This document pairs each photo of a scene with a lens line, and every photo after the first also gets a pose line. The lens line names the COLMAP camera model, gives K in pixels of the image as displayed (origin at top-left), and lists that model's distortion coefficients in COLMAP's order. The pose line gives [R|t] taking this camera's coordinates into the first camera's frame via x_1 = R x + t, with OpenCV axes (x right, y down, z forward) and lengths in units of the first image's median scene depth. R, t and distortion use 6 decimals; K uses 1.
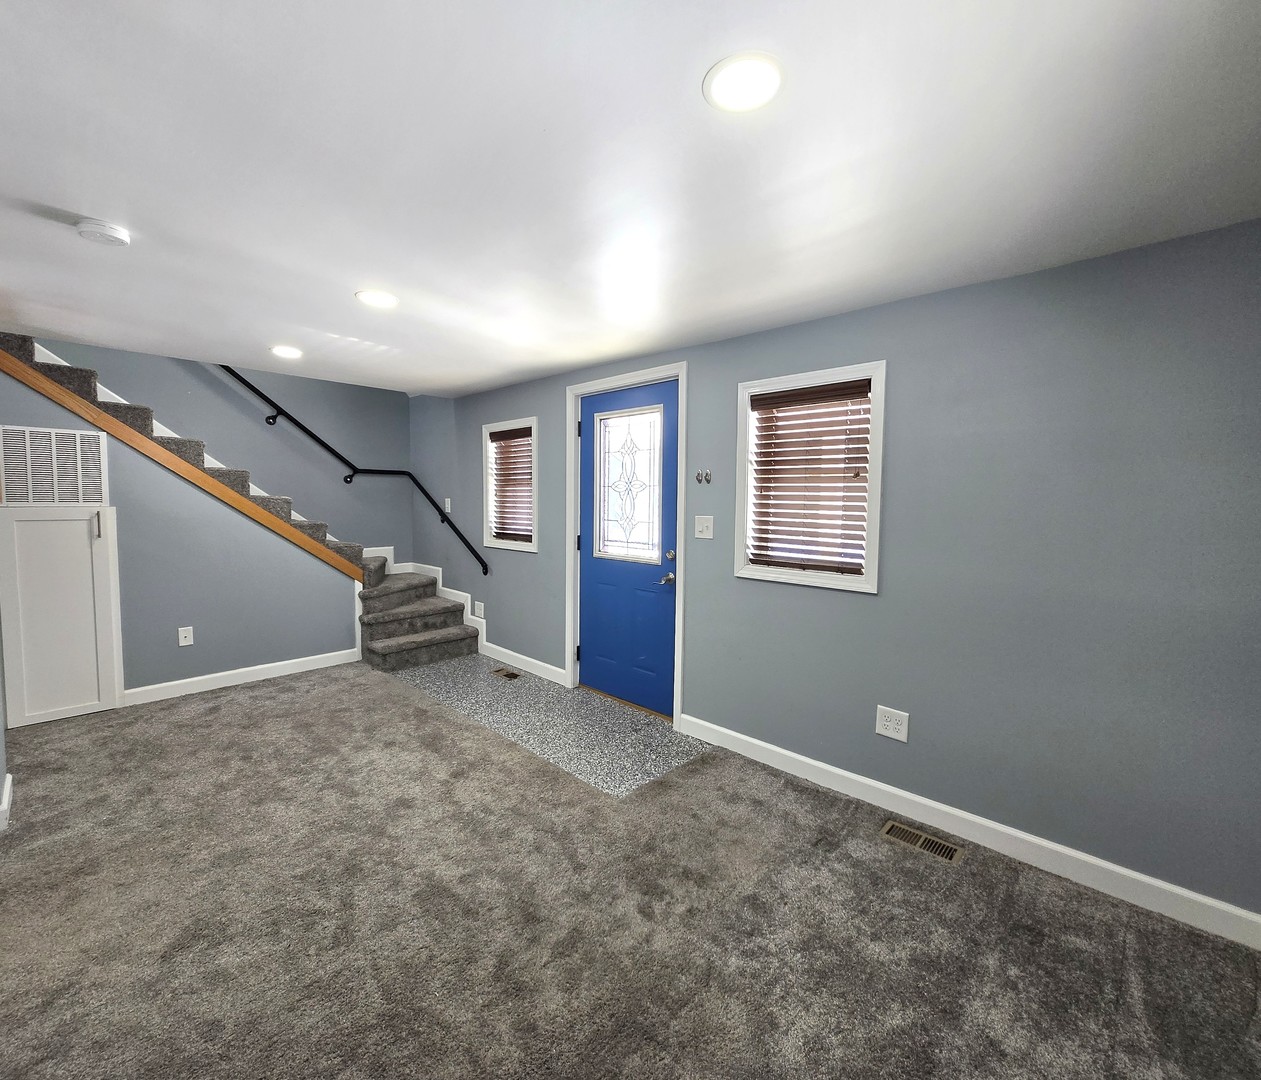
lens RADIAL K [[567.8, 0, 630.5], [0, 567.8, 540.0], [0, 0, 1]] dist [0.001091, 0.000306]
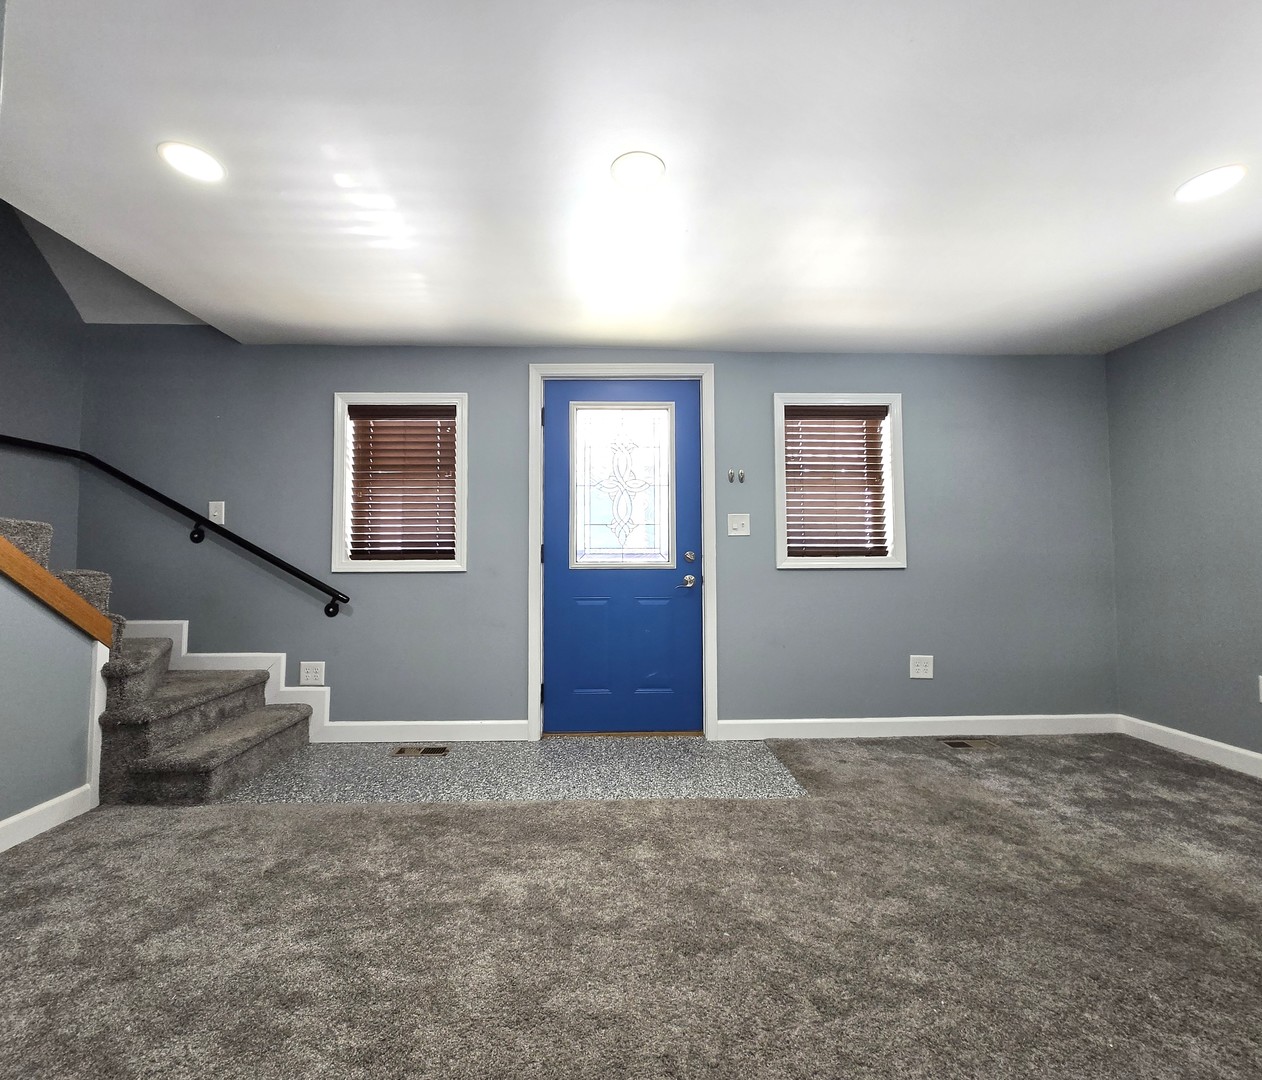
lens RADIAL K [[578.0, 0, 631.0], [0, 578.0, 540.0], [0, 0, 1]] dist [0.003314, -0.000256]
pose [[0.687048, 0.013862, 0.726480, -0.654117], [0.066116, 0.994478, -0.081504, 0.065930], [-0.723598, 0.104029, 0.682337, 0.370498]]
